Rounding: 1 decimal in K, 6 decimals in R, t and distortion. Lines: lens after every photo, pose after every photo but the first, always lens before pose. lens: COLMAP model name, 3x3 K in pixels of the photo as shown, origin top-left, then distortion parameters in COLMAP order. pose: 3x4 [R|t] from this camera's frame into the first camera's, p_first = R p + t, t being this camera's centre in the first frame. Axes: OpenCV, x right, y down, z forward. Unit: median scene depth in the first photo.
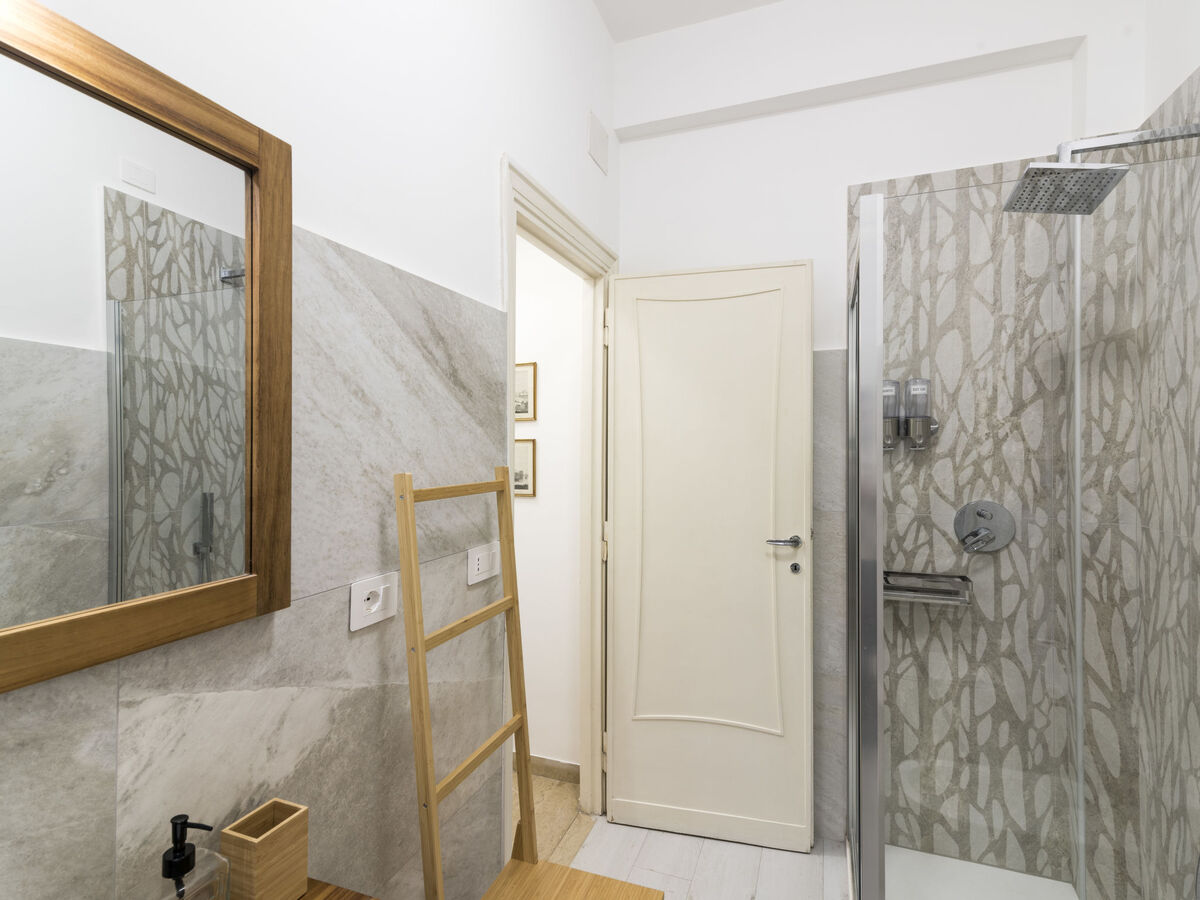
lens RADIAL K [[610.0, 0, 600.2], [0, 610.0, 447.3], [0, 0, 1]] dist [0.015735, -0.002249]
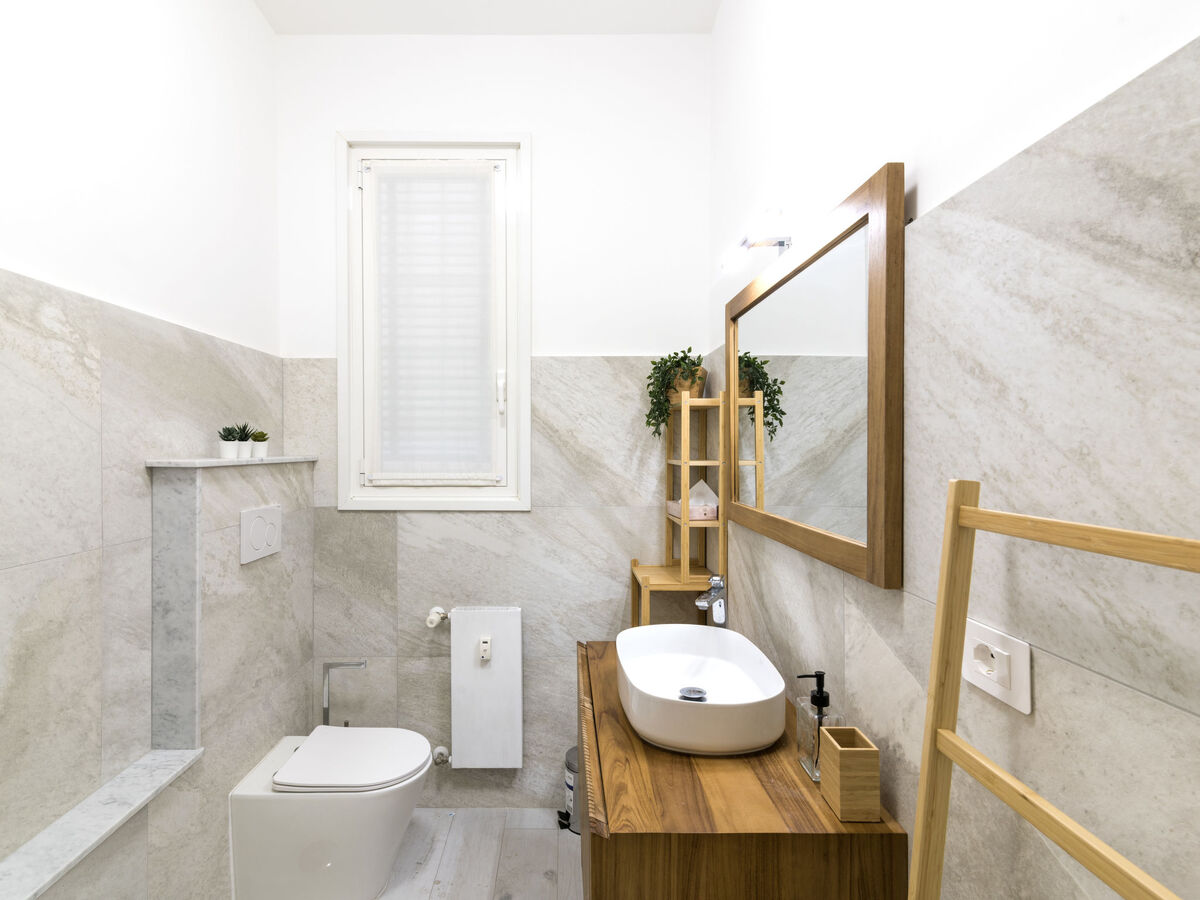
lens RADIAL K [[610.0, 0, 599.9], [0, 610.0, 448.8], [0, 0, 1]] dist [0.015735, -0.002249]
pose [[-0.916055, -0.000712, -0.401051, 0.316635], [-0.003429, 0.999976, 0.006059, 0.005274], [0.401037, 0.006925, -0.916036, 1.448309]]
